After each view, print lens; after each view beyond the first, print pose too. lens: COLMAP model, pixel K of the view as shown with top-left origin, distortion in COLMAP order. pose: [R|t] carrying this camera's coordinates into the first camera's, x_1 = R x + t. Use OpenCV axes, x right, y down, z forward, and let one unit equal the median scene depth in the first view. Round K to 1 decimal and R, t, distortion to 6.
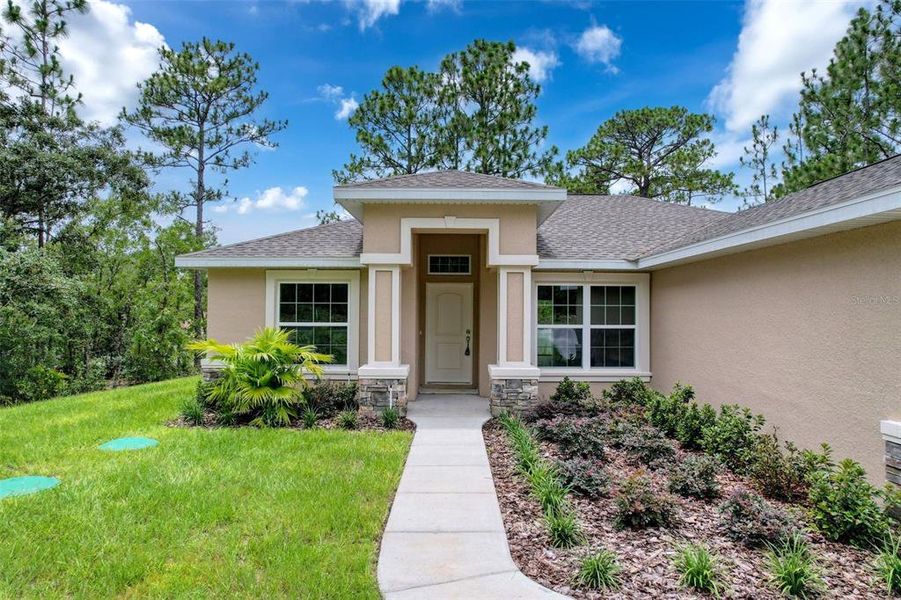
lens RADIAL K [[565.5, 0, 450.2], [0, 565.5, 299.3], [0, 0, 1]] dist [-0.024783, 0.001912]
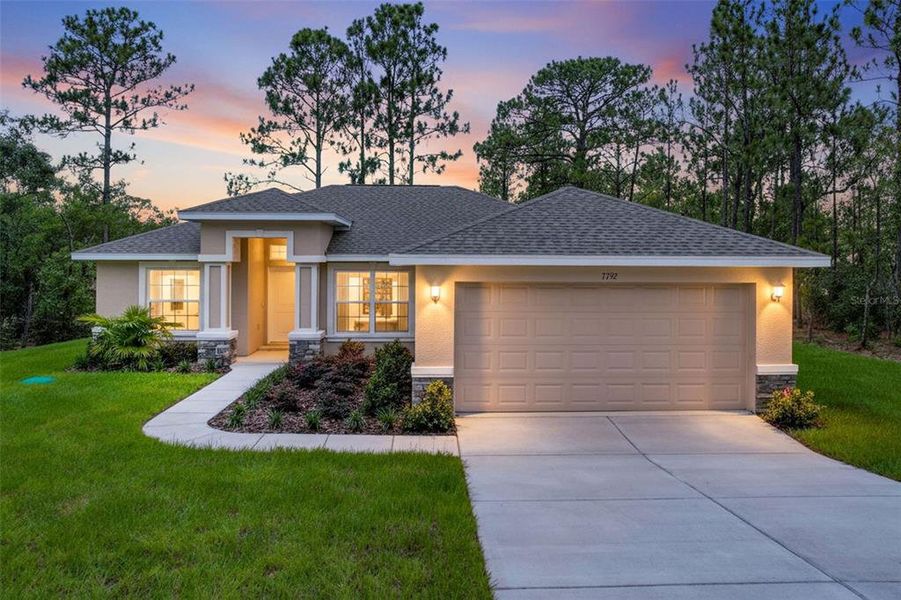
lens RADIAL K [[676.1, 0, 451.3], [0, 676.1, 250.9], [0, 0, 1]] dist [-0.038575, 0.044796]
pose [[0.999362, 0.000810, 0.035710, 0.144271], [-0.001322, 0.999897, 0.014320, -0.038779], [-0.035695, -0.014358, 0.999260, -0.256567]]
